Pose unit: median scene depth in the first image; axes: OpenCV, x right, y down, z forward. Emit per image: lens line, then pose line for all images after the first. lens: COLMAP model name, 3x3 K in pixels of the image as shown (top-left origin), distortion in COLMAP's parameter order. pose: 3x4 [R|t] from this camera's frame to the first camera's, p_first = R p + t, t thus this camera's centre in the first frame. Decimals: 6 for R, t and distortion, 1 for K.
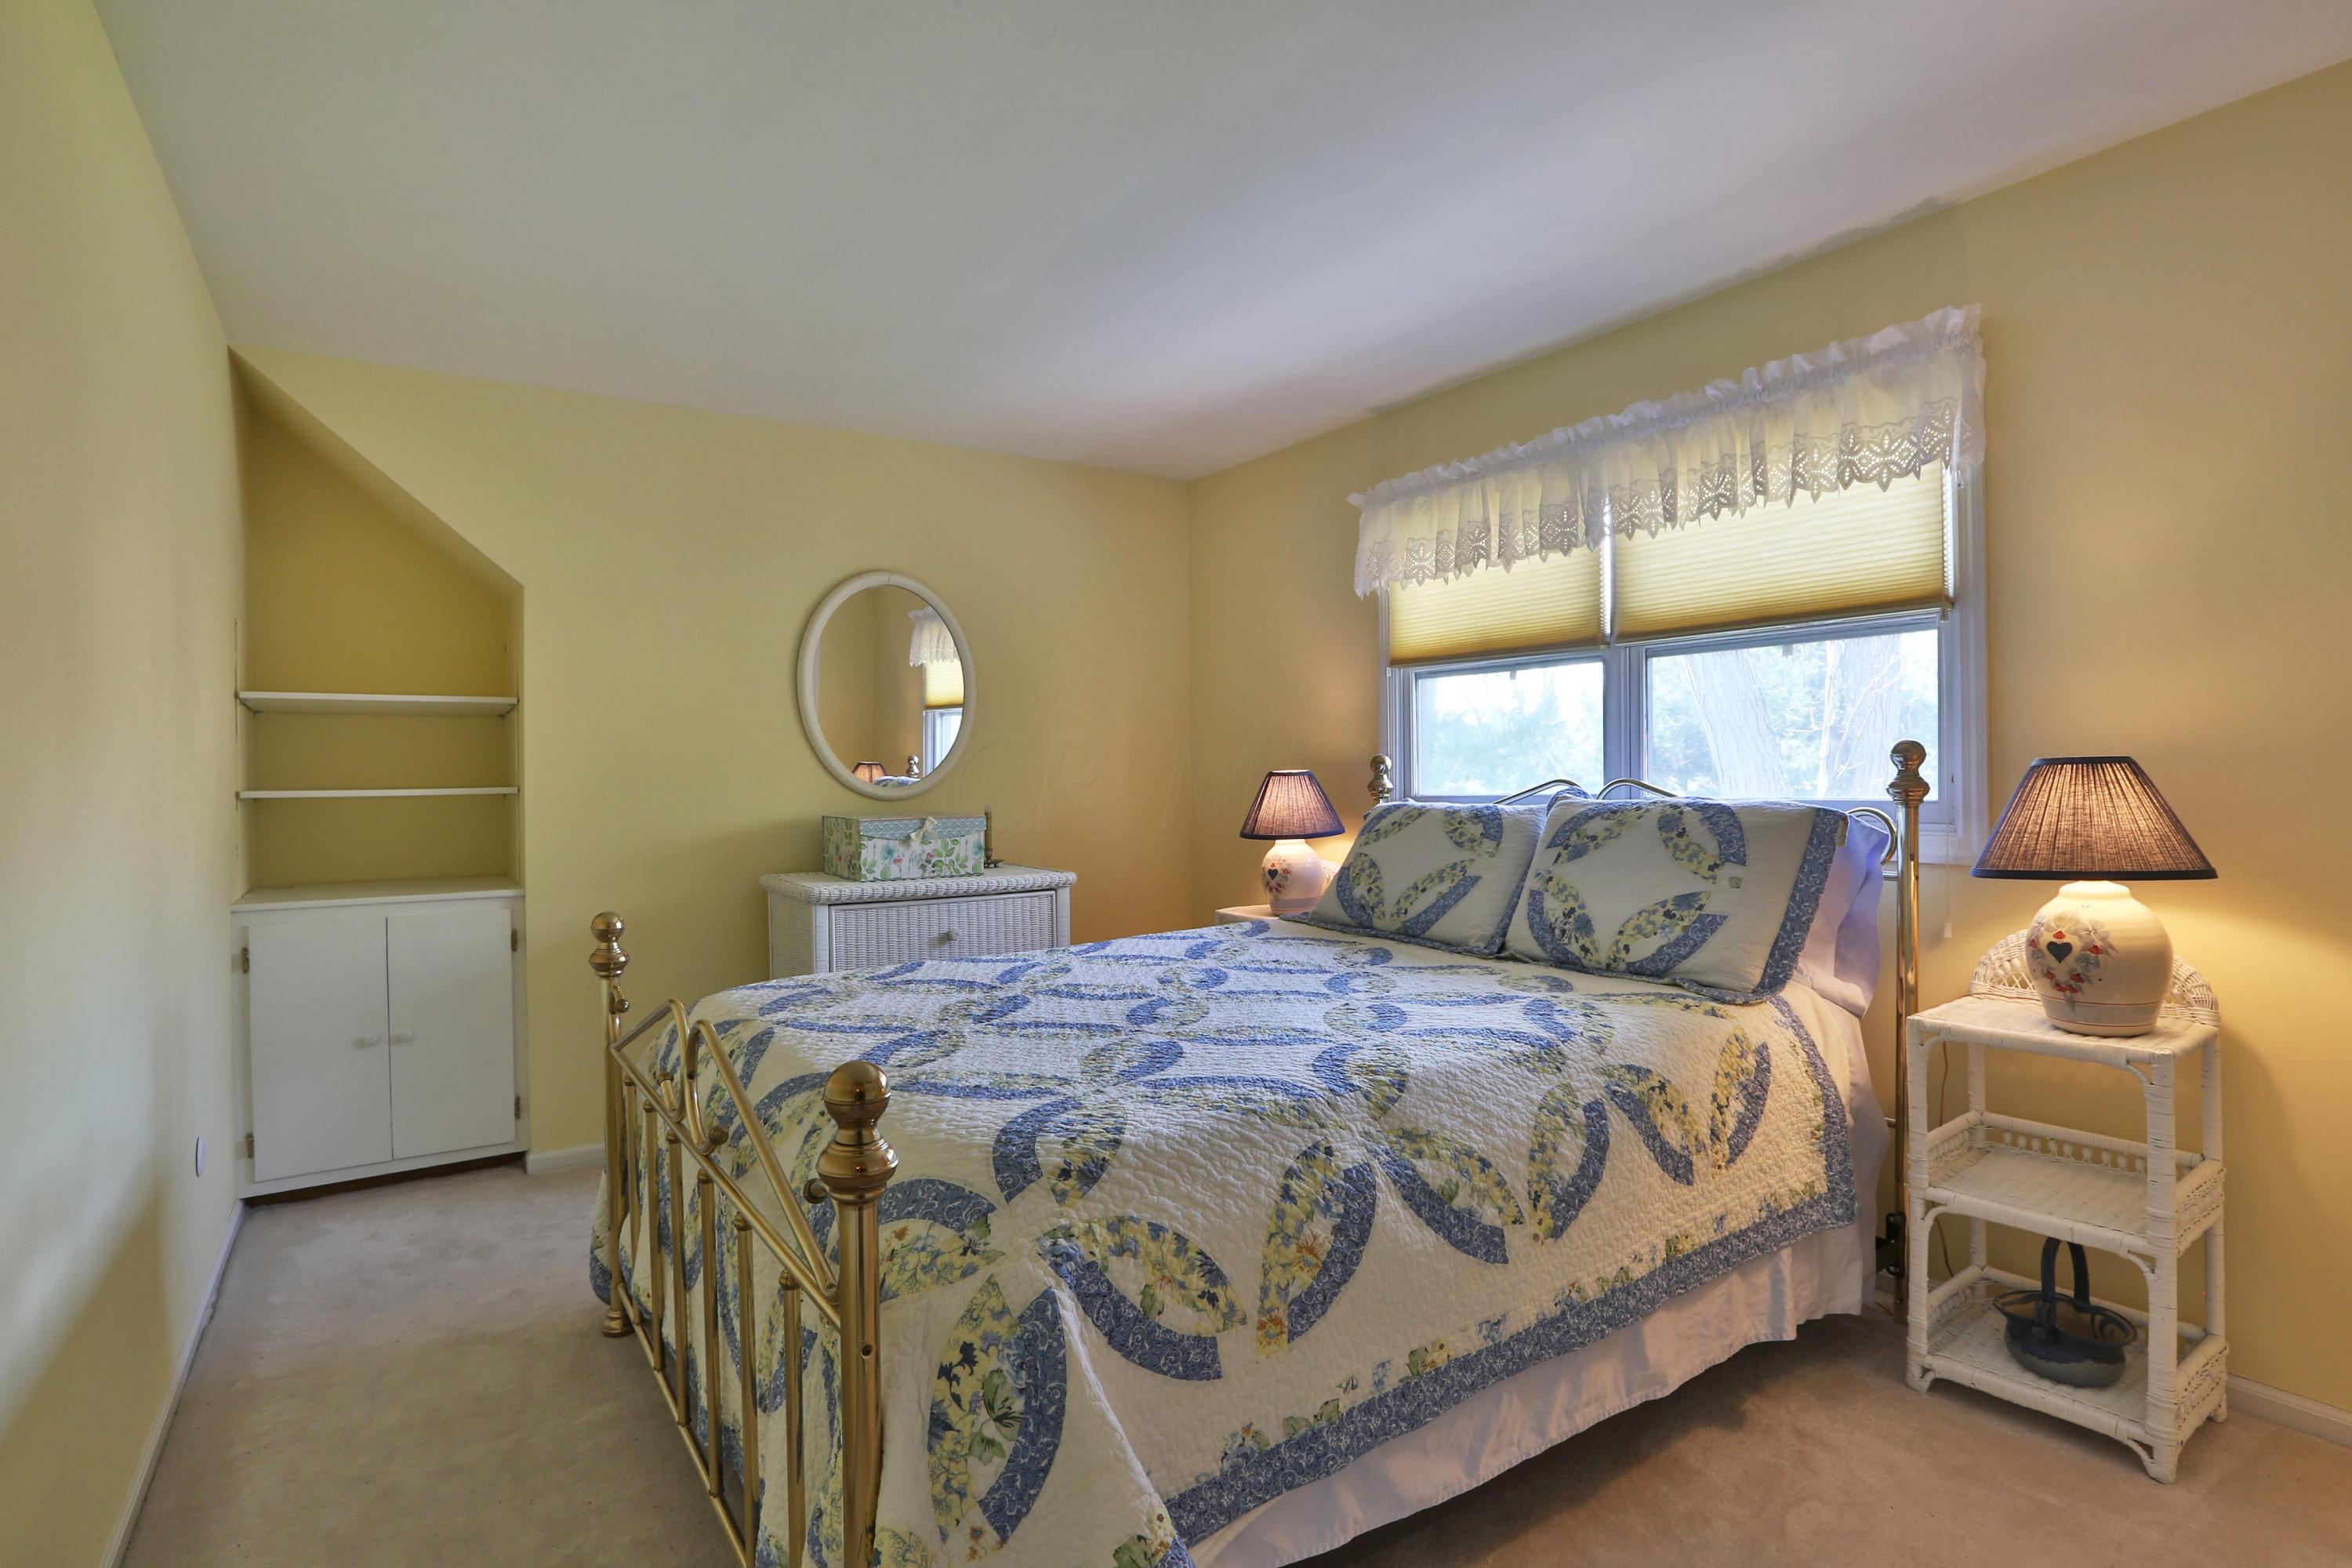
lens RADIAL K [[1140.6, 0, 1175.4], [0, 1140.6, 777.7], [0, 0, 1]] dist [-0.031068, 0.002837]
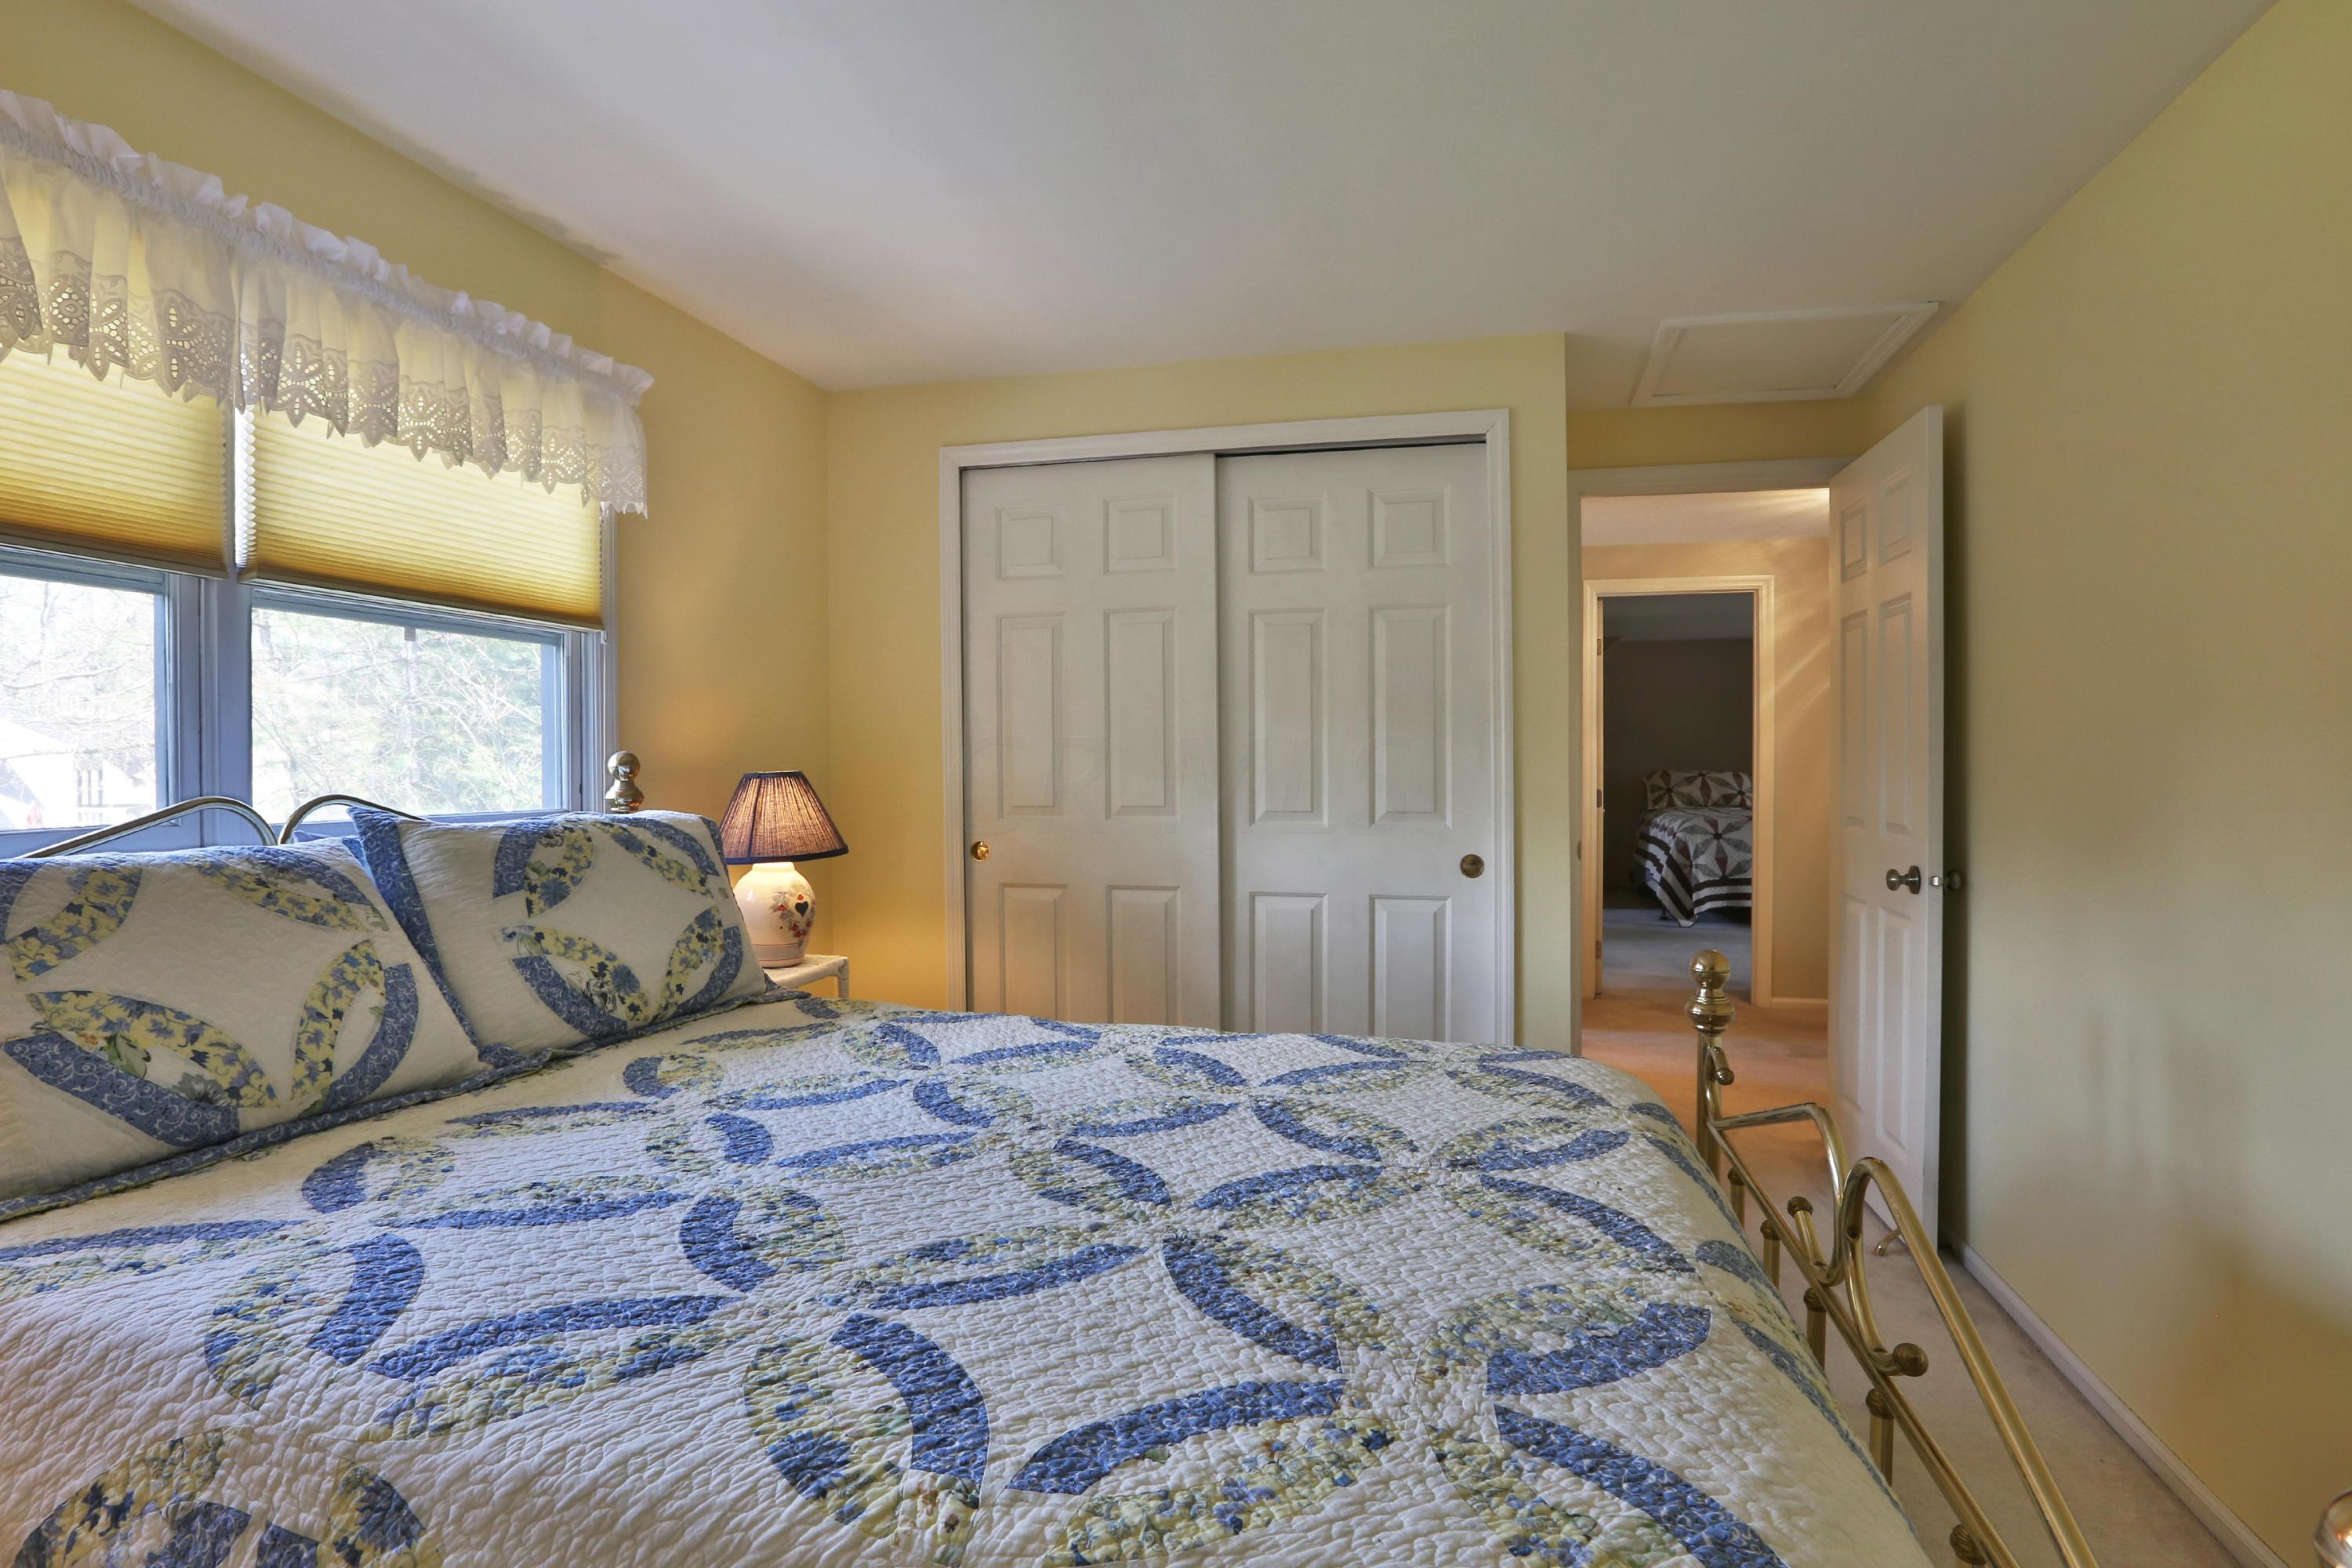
lens RADIAL K [[1140.6, 0, 1179.4], [0, 1140.6, 782.1], [0, 0, 1]] dist [-0.031068, 0.002837]
pose [[-0.629234, -0.002618, 0.777211, -0.482030], [0.005581, 0.999953, 0.007887, -0.010114], [-0.777196, 0.009301, -0.629190, 1.180304]]
